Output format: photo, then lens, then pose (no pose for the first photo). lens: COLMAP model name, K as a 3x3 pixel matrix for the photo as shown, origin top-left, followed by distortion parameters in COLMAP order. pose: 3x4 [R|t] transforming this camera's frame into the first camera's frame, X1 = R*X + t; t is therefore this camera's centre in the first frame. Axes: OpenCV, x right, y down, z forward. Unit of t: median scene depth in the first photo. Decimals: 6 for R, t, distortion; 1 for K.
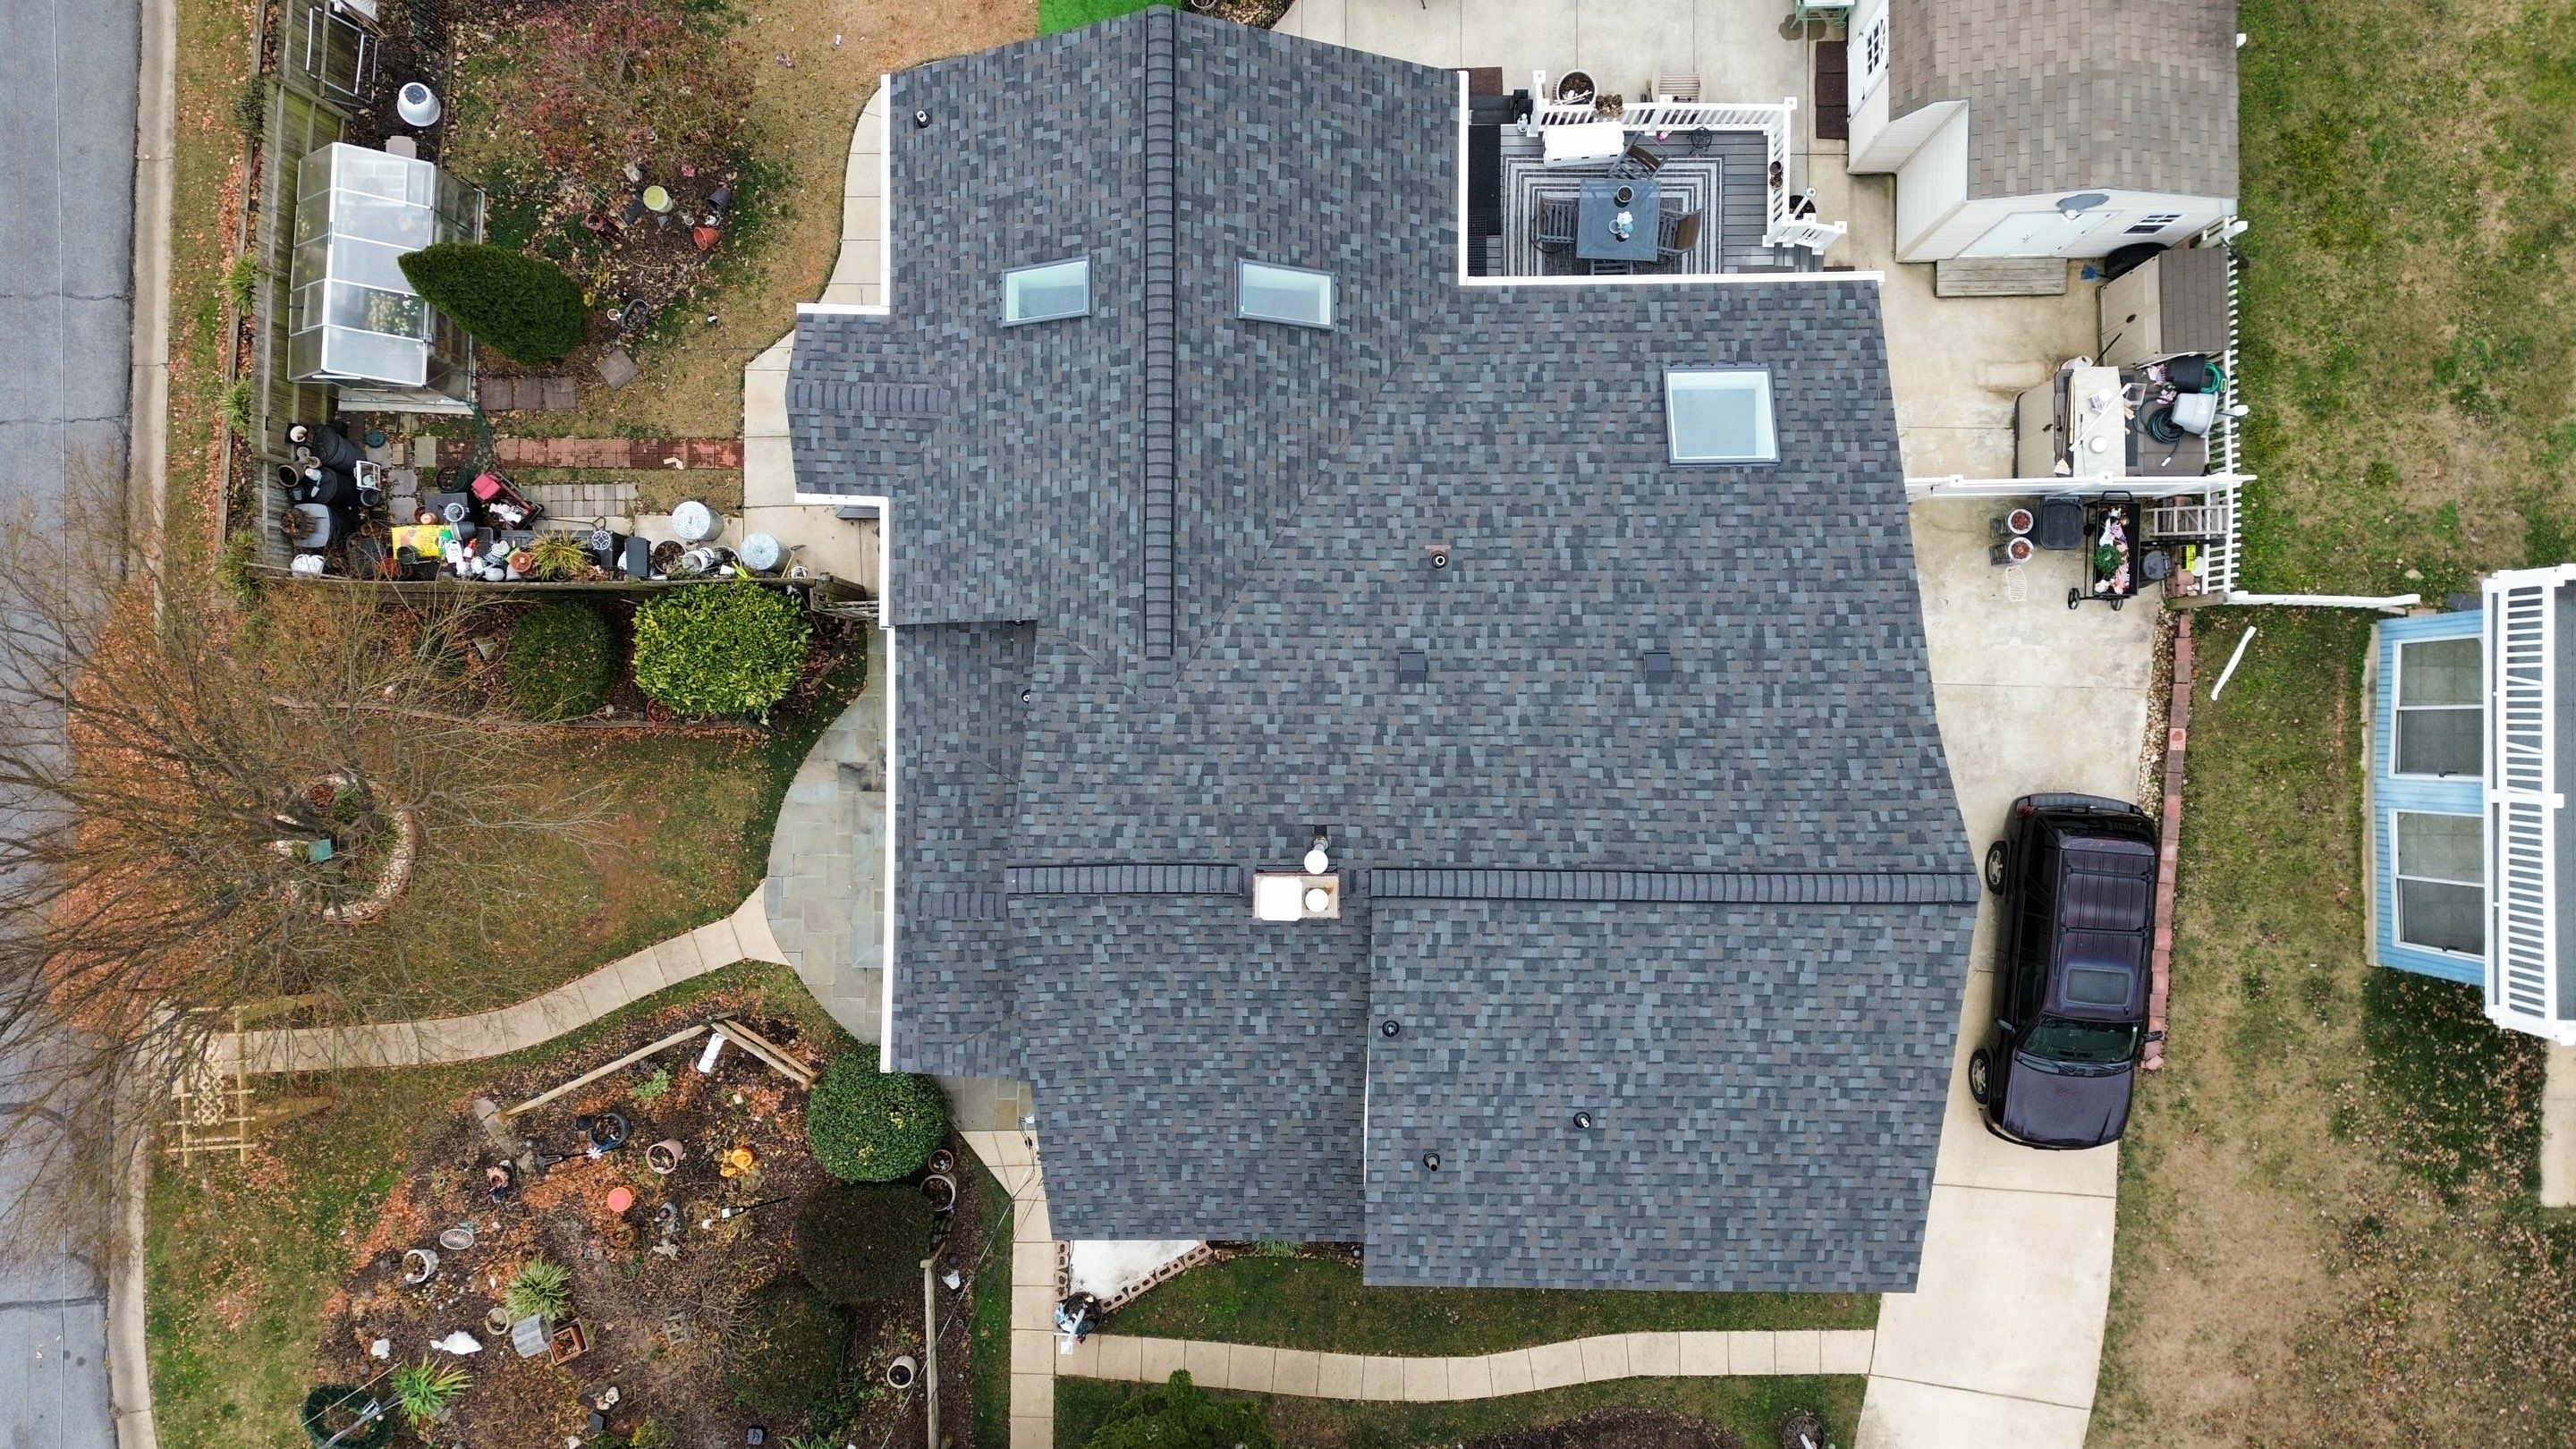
lens RADIAL K [[1799.9, 0, 1288.0], [0, 1799.9, 724.5], [0, 0, 1]] dist [0.141593, -0.234814]
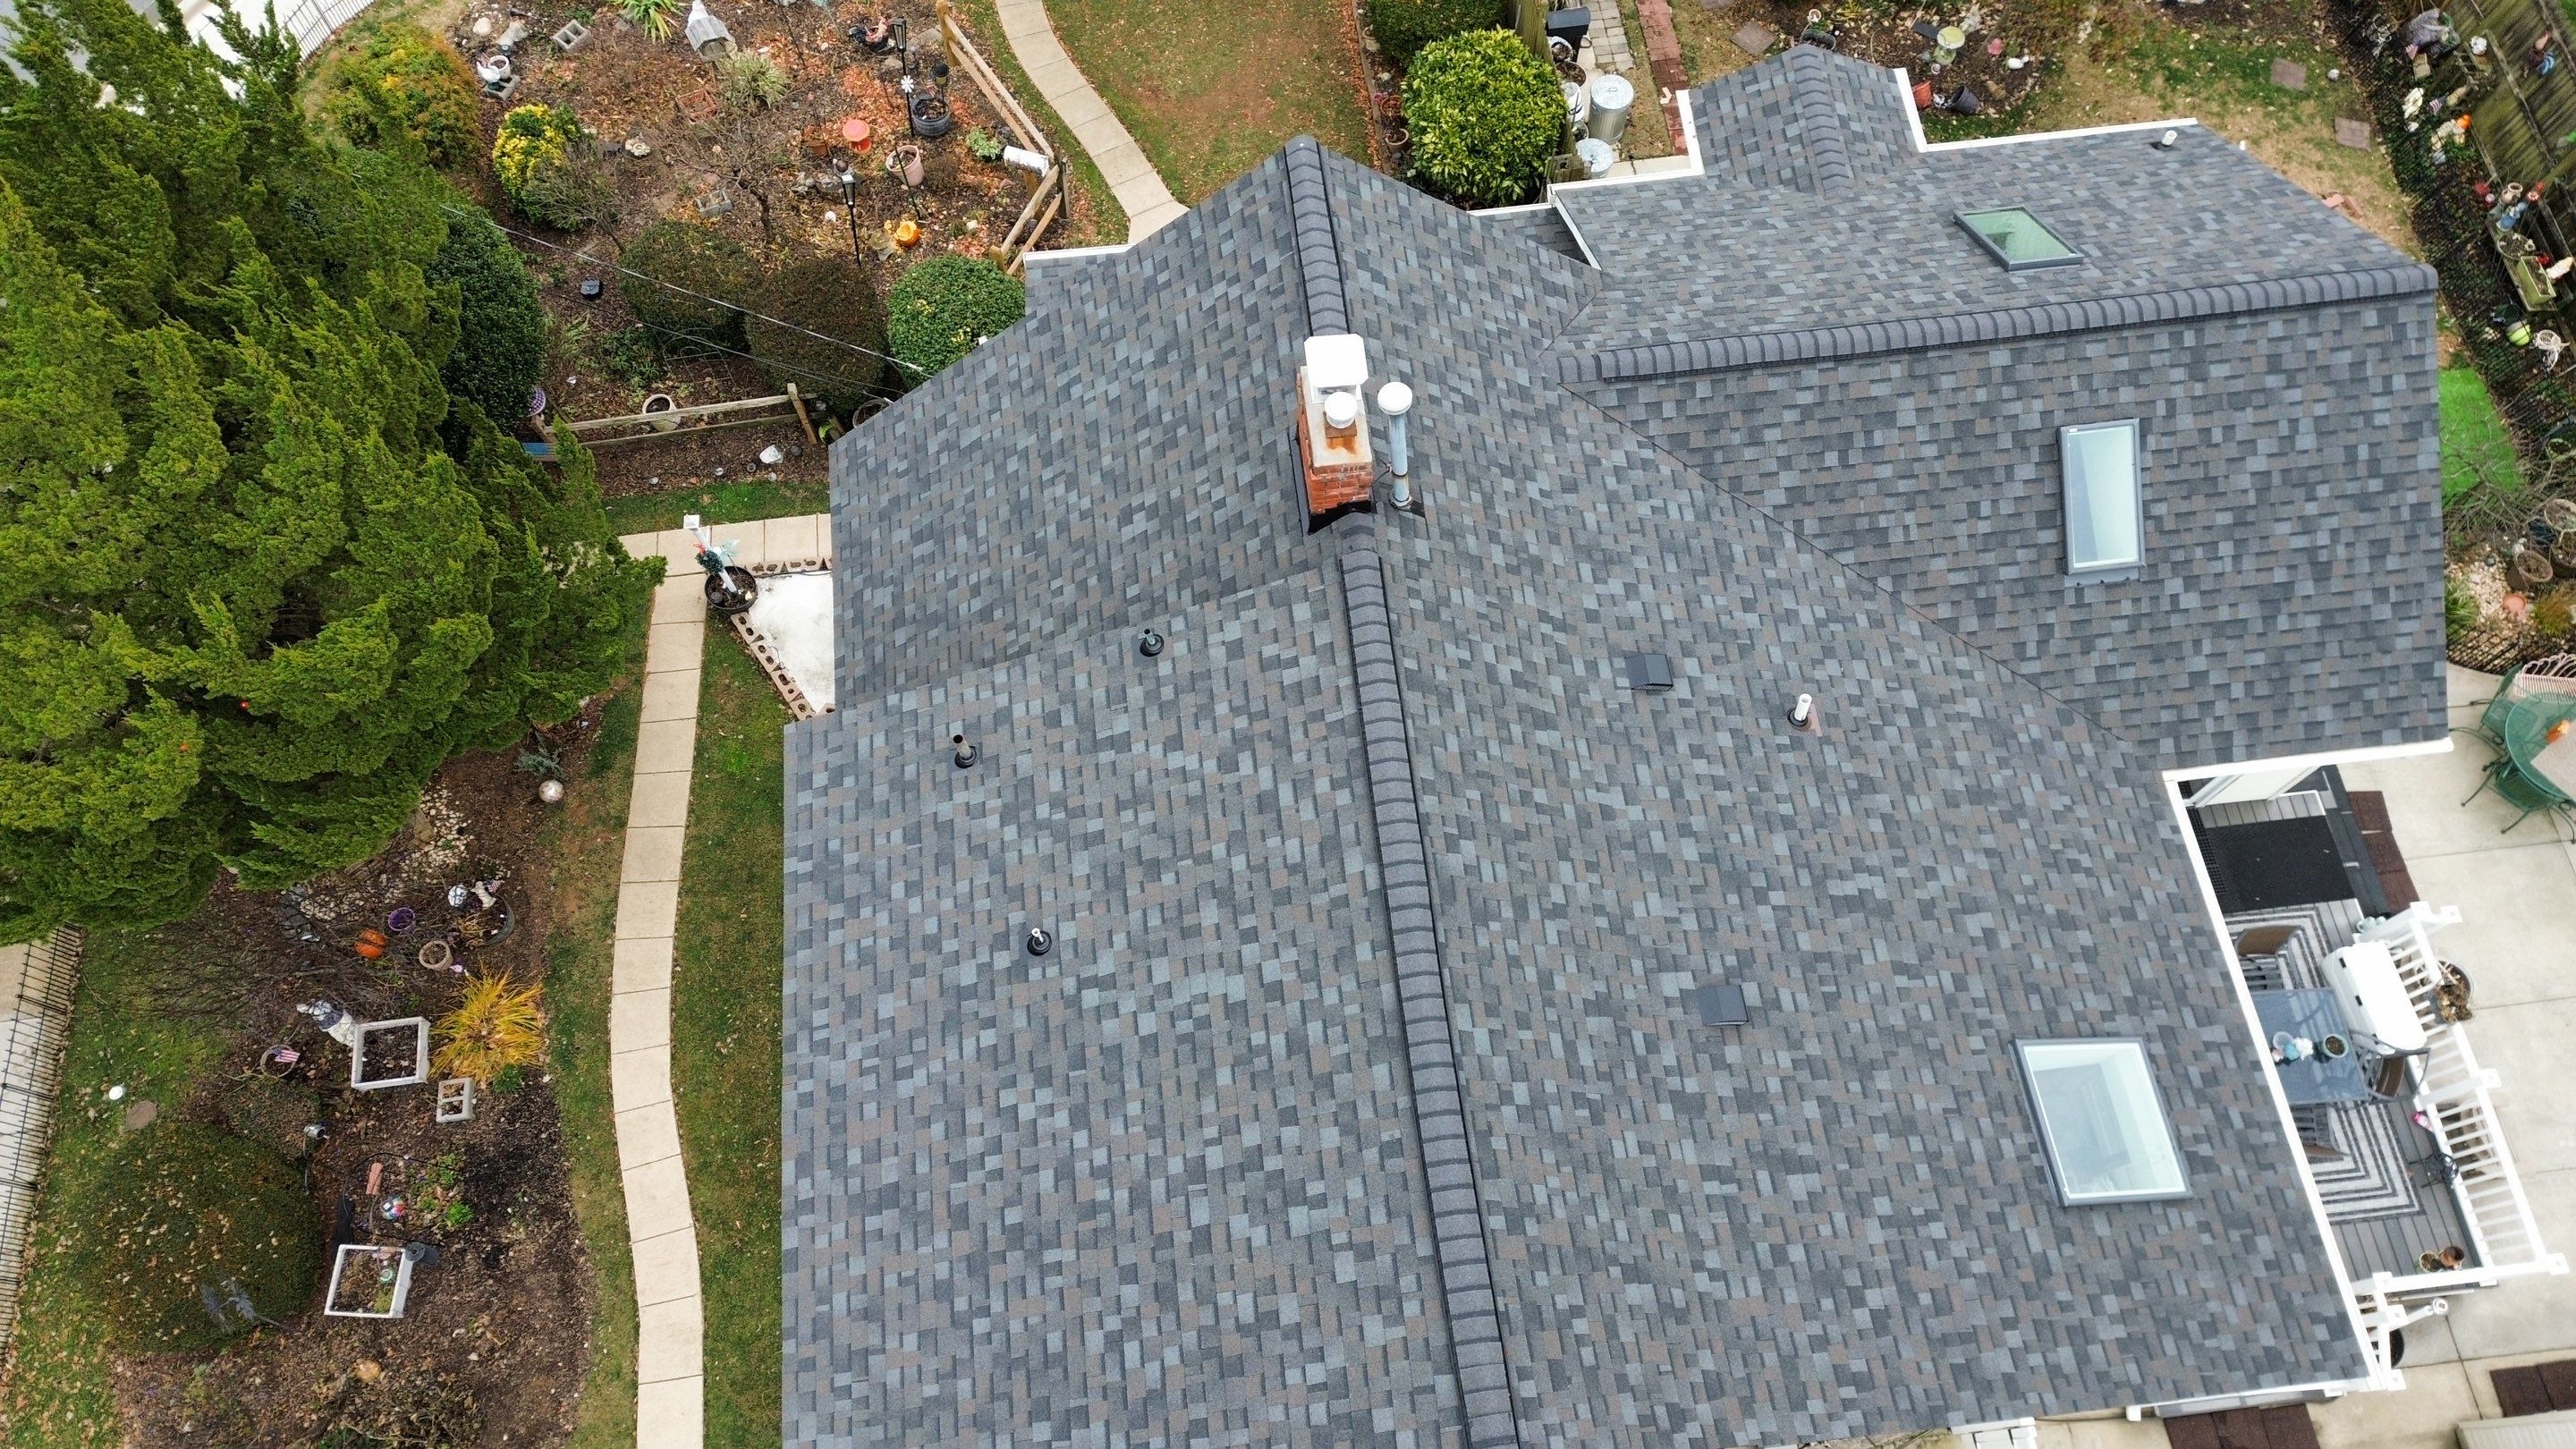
lens RADIAL K [[1819.9, 0, 1282.8], [0, 1819.9, 717.8], [0, 0, 1]] dist [0.083993, -0.103719]
pose [[0.118340, 0.913744, -0.388675, 0.333348], [-0.992782, 0.116547, -0.028281, 0.128453], [0.019458, 0.389216, 0.920941, 0.326607]]
